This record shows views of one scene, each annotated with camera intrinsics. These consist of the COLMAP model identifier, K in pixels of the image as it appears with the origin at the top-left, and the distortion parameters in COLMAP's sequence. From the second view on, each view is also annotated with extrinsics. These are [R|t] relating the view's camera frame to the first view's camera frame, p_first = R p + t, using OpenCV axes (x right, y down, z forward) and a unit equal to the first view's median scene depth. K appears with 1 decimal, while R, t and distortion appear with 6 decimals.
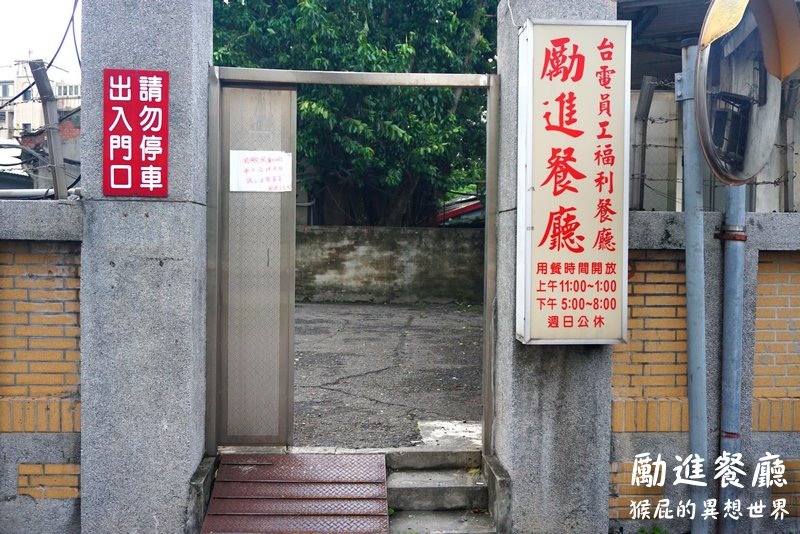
lens RADIAL K [[739.7, 0, 400.1], [0, 739.7, 264.0], [0, 0, 1]] dist [-0.016111, 0.000000]
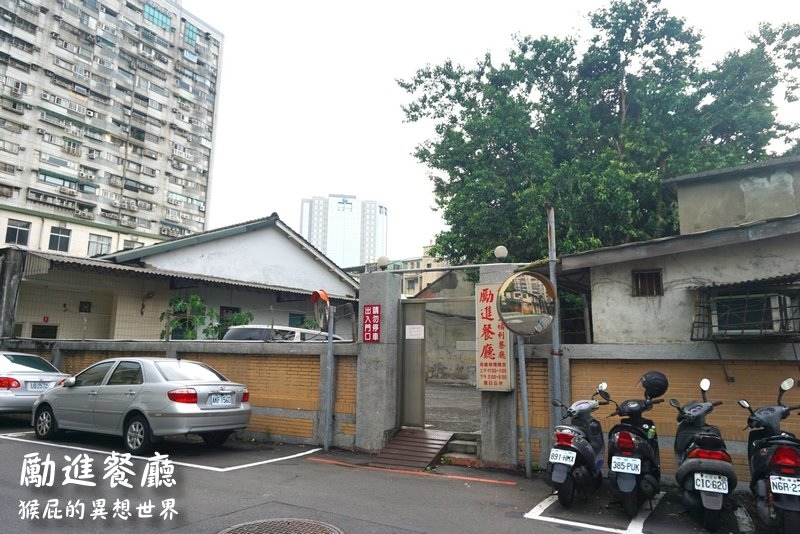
lens RADIAL K [[537.5, 0, 399.3], [0, 537.5, 266.8], [0, 0, 1]] dist [-0.013058, -0.001574]
pose [[0.859486, -0.084664, -0.504098, 1.017370], [-0.014211, 0.981849, -0.189133, 0.032807], [0.510961, 0.169721, 0.842682, -1.060936]]
